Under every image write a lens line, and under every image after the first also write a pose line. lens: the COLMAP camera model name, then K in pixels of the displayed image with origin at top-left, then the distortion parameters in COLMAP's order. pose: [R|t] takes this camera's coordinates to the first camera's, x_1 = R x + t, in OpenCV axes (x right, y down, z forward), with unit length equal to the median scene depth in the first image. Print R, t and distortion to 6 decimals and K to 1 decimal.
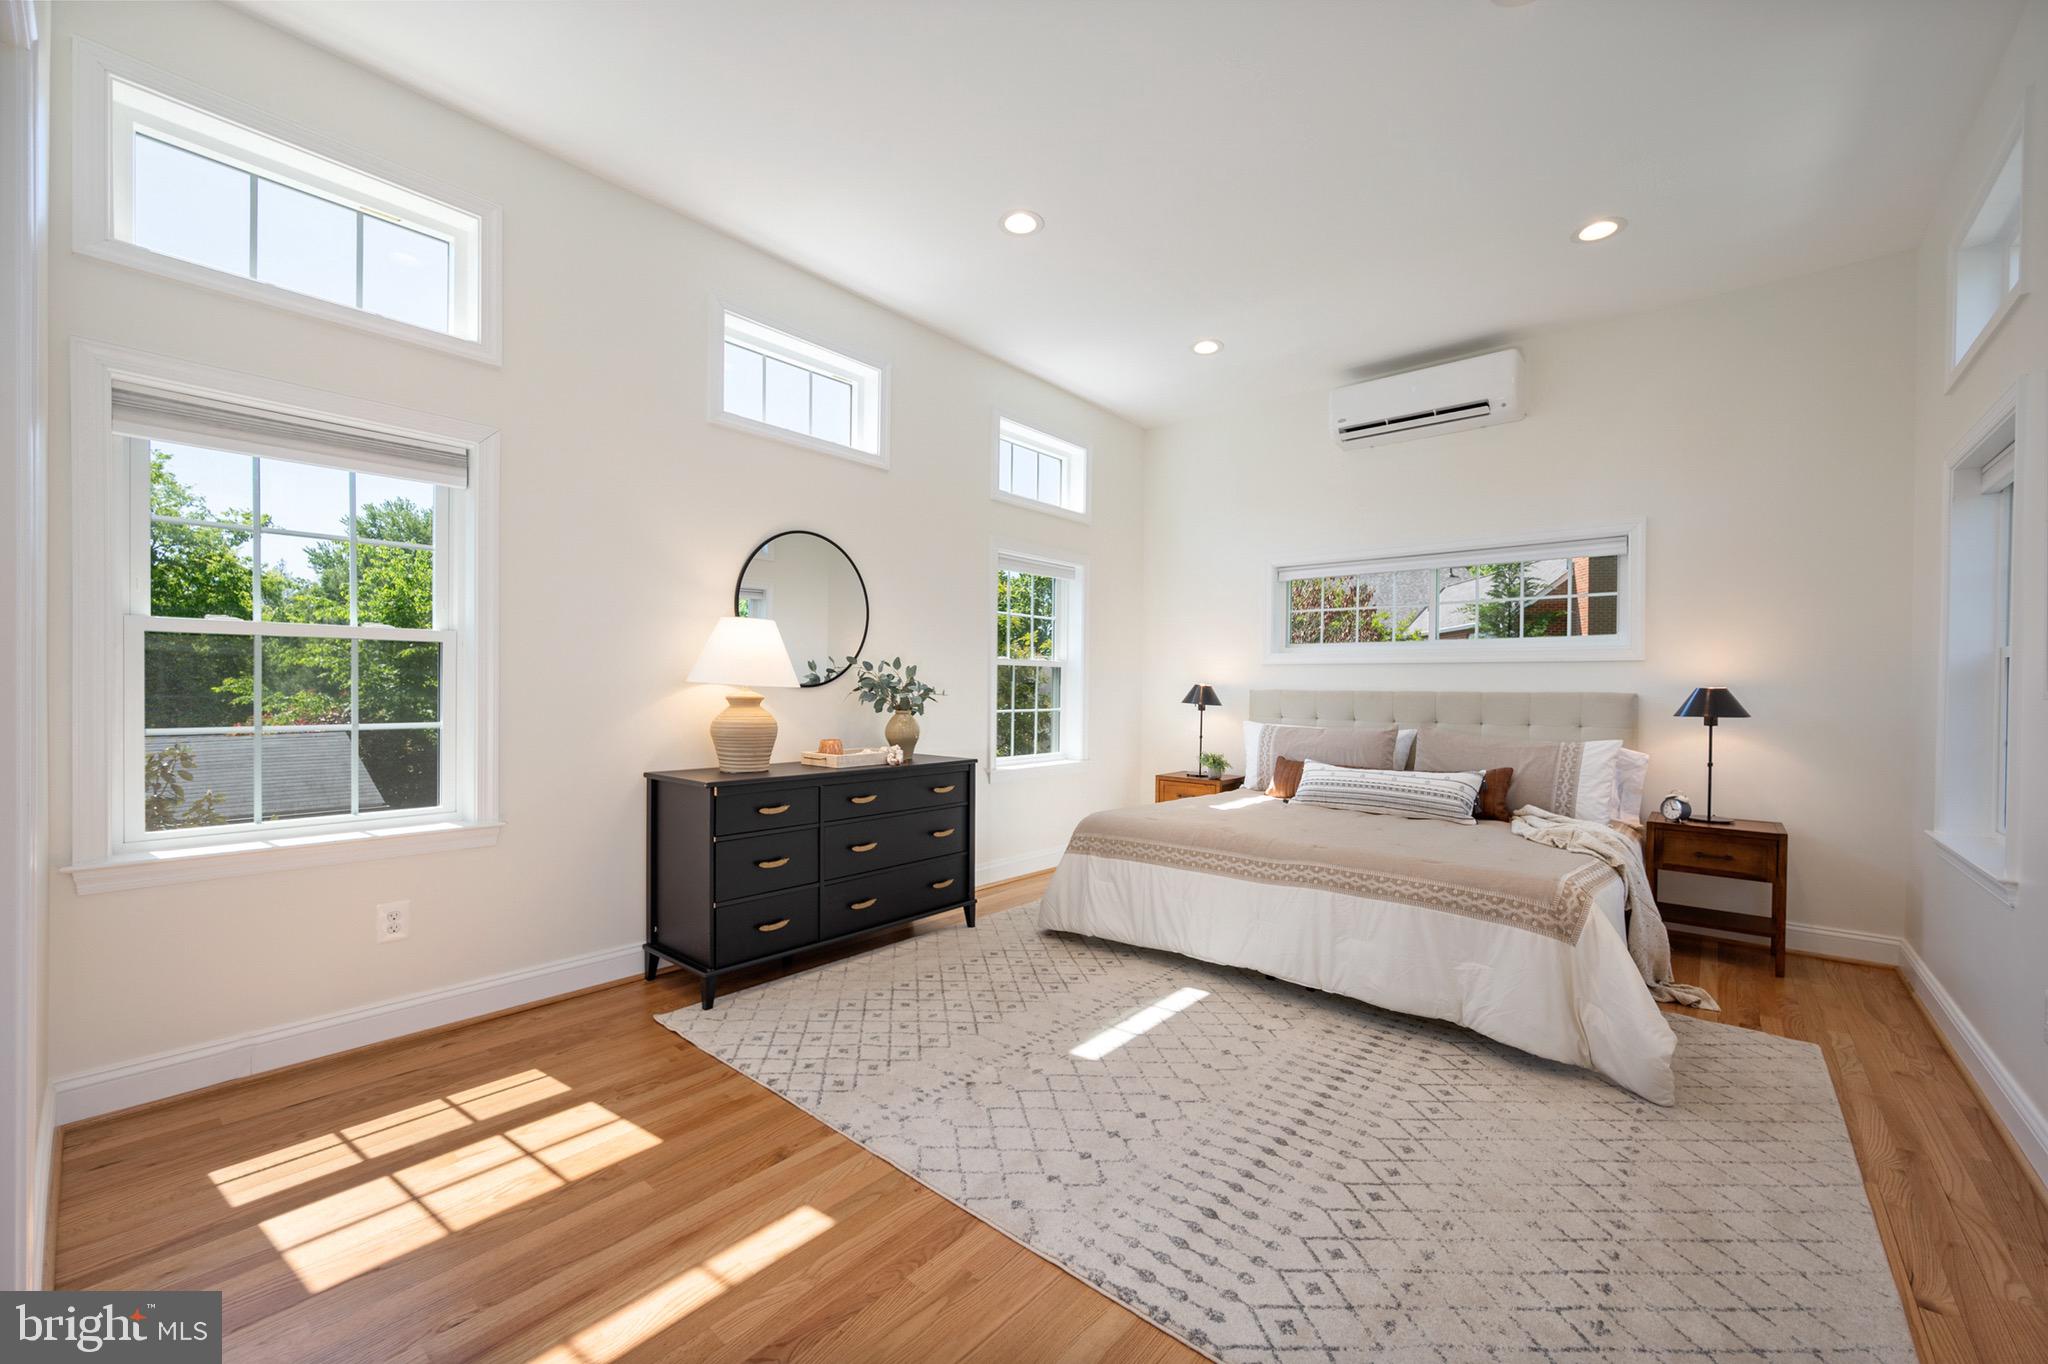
lens RADIAL K [[810.2, 0, 1027.1], [0, 810.2, 692.5], [0, 0, 1]] dist [-0.015284, -0.000522]
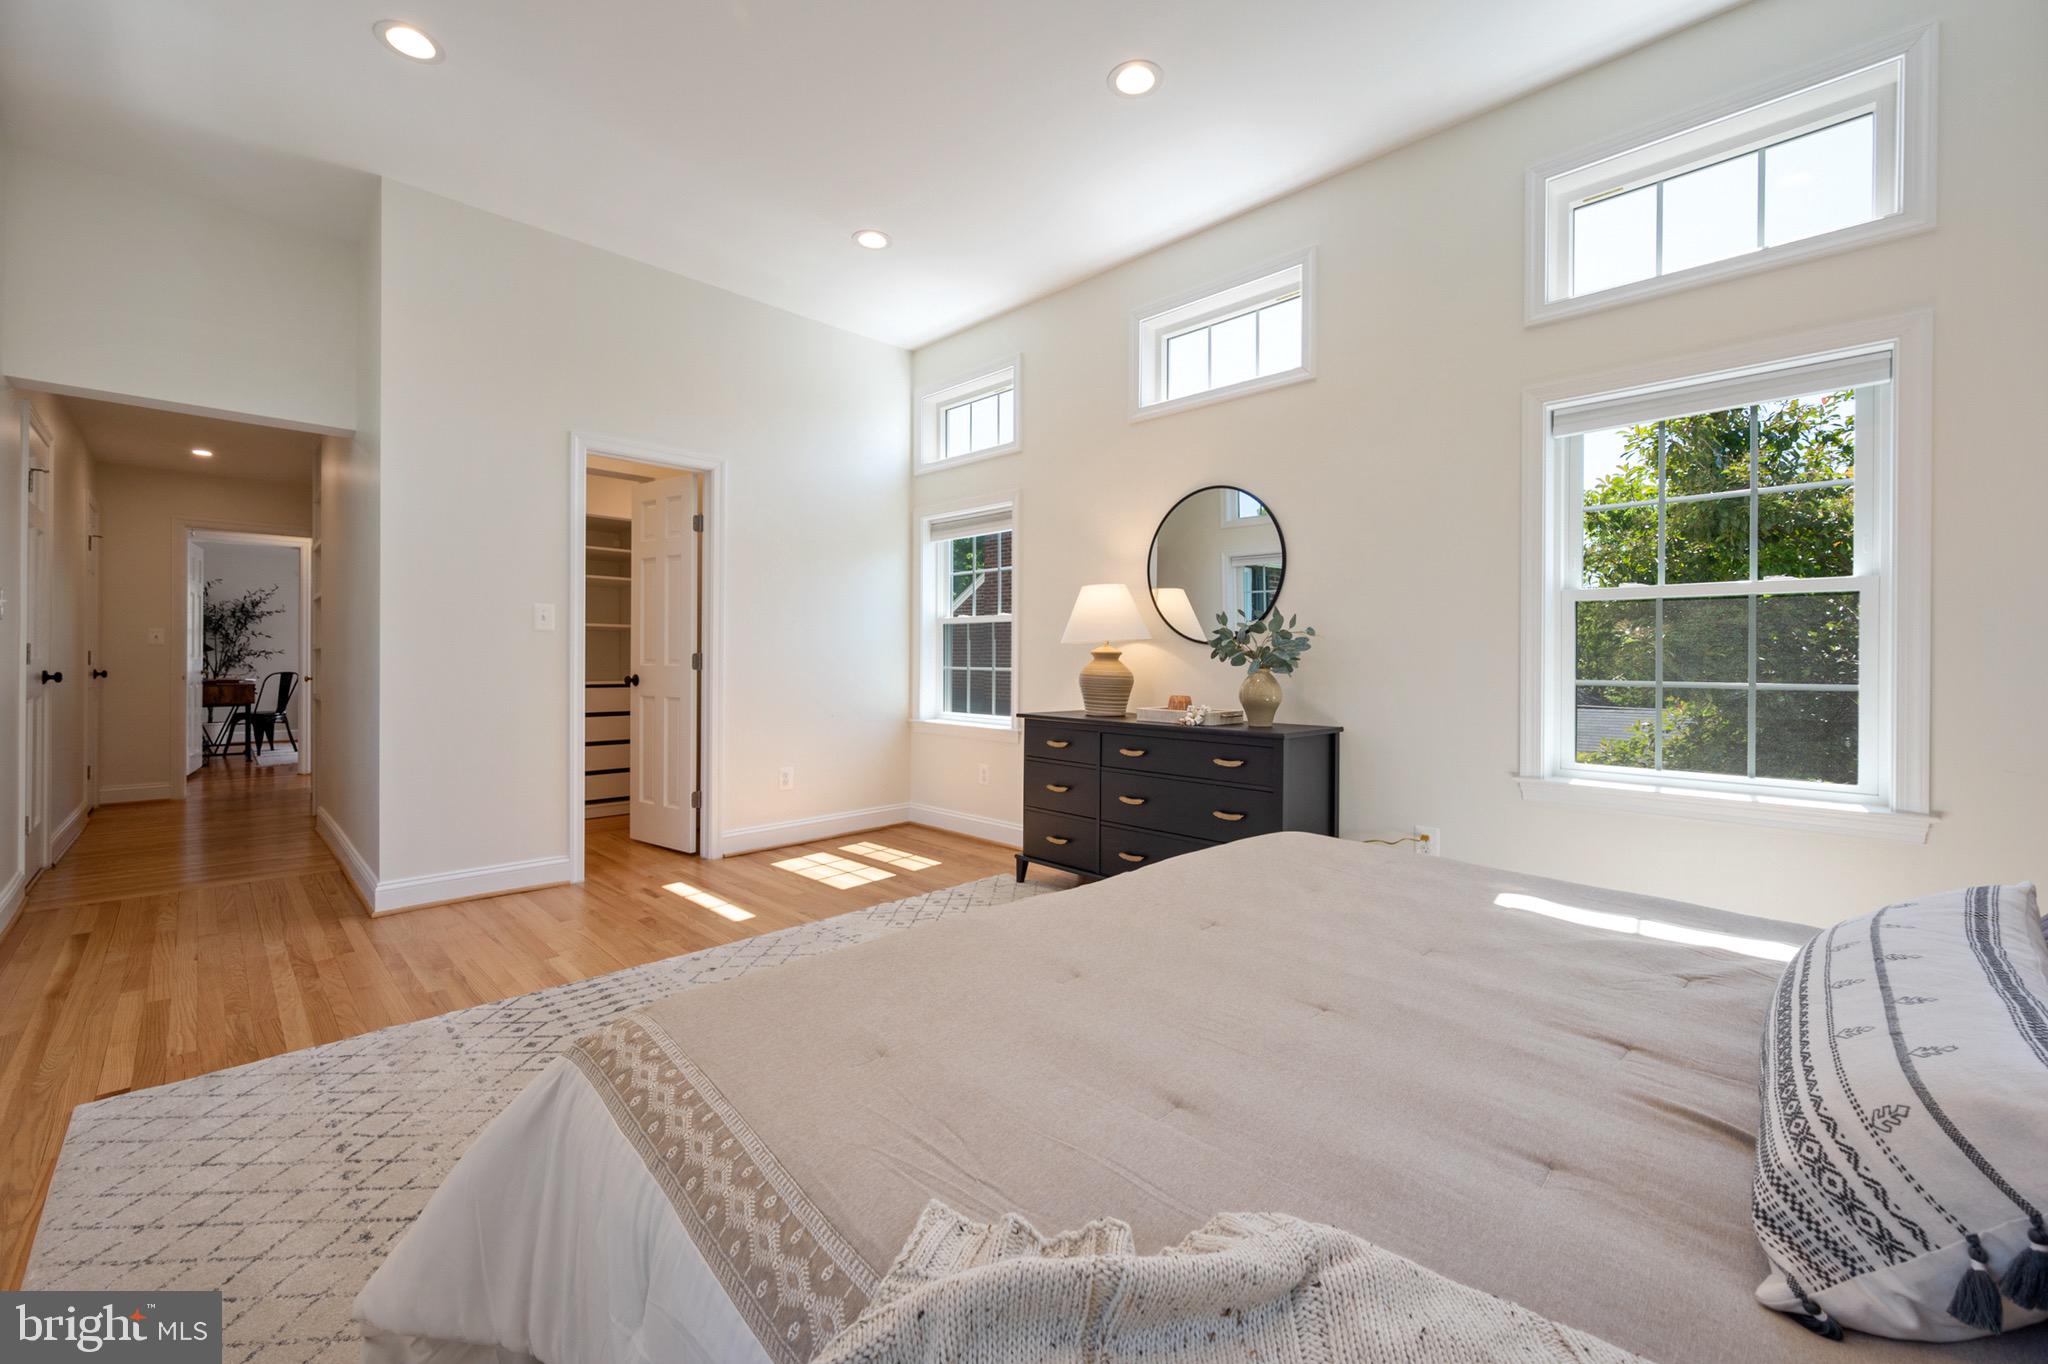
lens RADIAL K [[810.2, 0, 1038.3], [0, 810.2, 656.4], [0, 0, 1]] dist [-0.015284, -0.000522]
pose [[-0.082963, -0.000408, -0.996553, 1.050463], [0.006225, 0.999980, -0.000927, 0.013698], [0.996533, -0.006281, -0.082959, 1.229555]]
